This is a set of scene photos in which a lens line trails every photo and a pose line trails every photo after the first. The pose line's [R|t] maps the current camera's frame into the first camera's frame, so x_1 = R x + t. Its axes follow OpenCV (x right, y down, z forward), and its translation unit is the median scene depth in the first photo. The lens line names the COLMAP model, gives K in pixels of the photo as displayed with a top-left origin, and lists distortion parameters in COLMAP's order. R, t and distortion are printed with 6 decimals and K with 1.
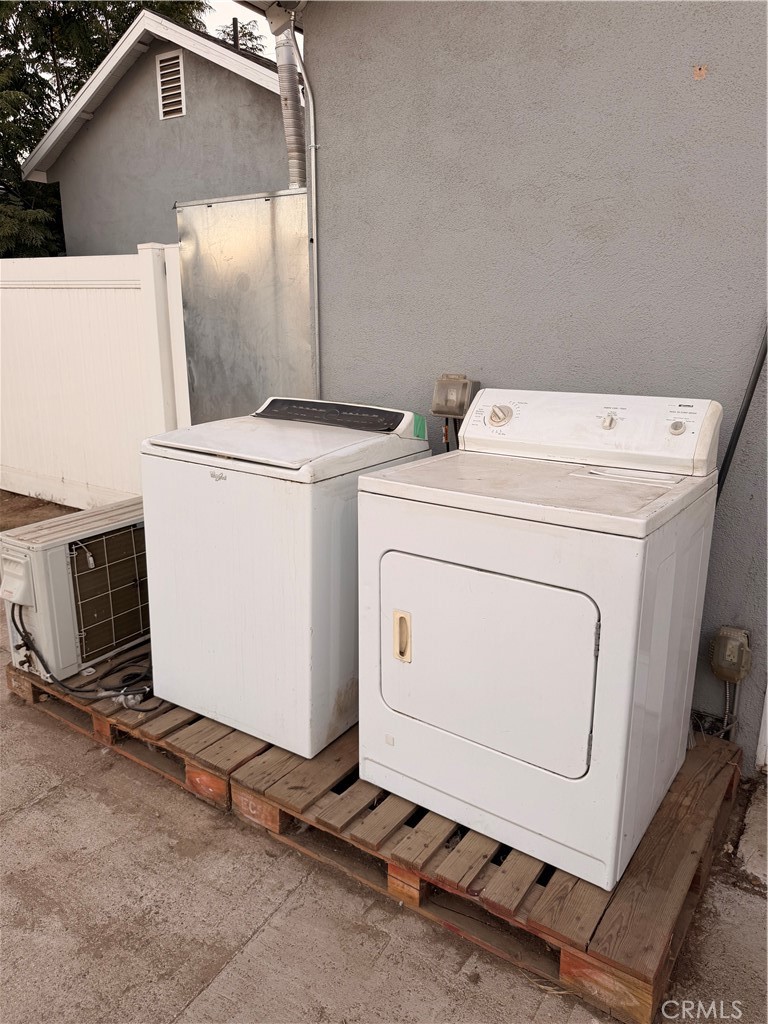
lens RADIAL K [[728.0, 0, 384.3], [0, 728.0, 511.4], [0, 0, 1]] dist [0.011301, -0.018814]
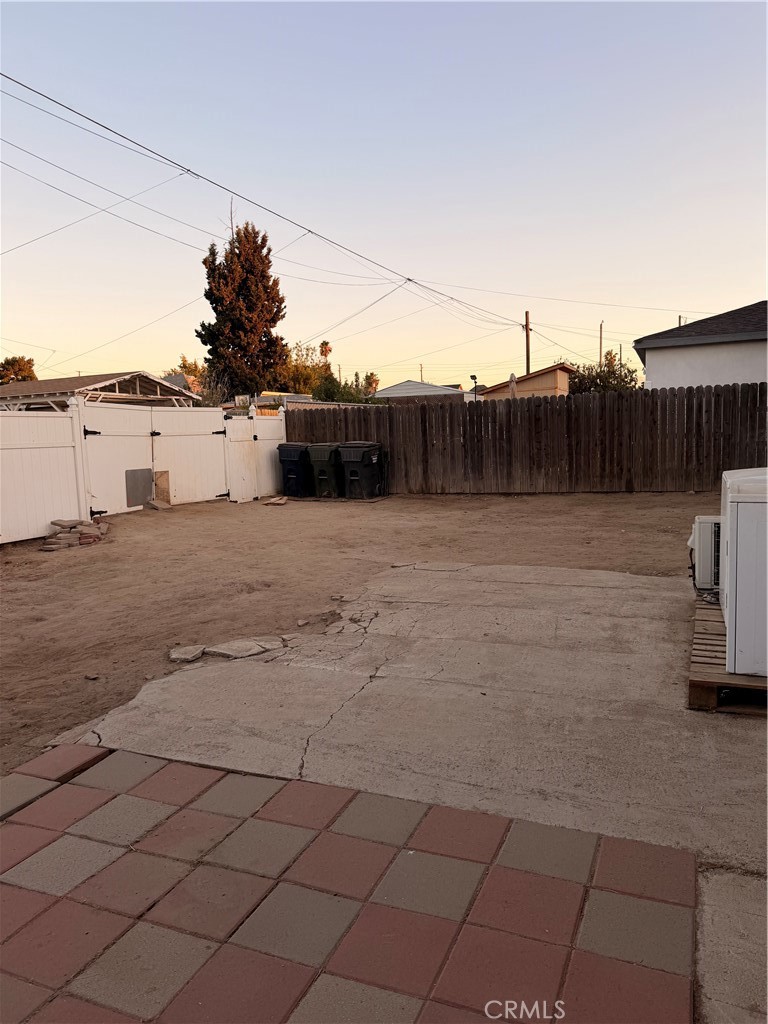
lens RADIAL K [[728.0, 0, 383.1], [0, 728.0, 512.8], [0, 0, 1]] dist [0.011301, -0.018814]
pose [[0.186190, 0.095834, -0.977829, 1.925463], [-0.204762, 0.977164, 0.056780, 0.124172], [0.960940, 0.189651, 0.201561, -0.451863]]
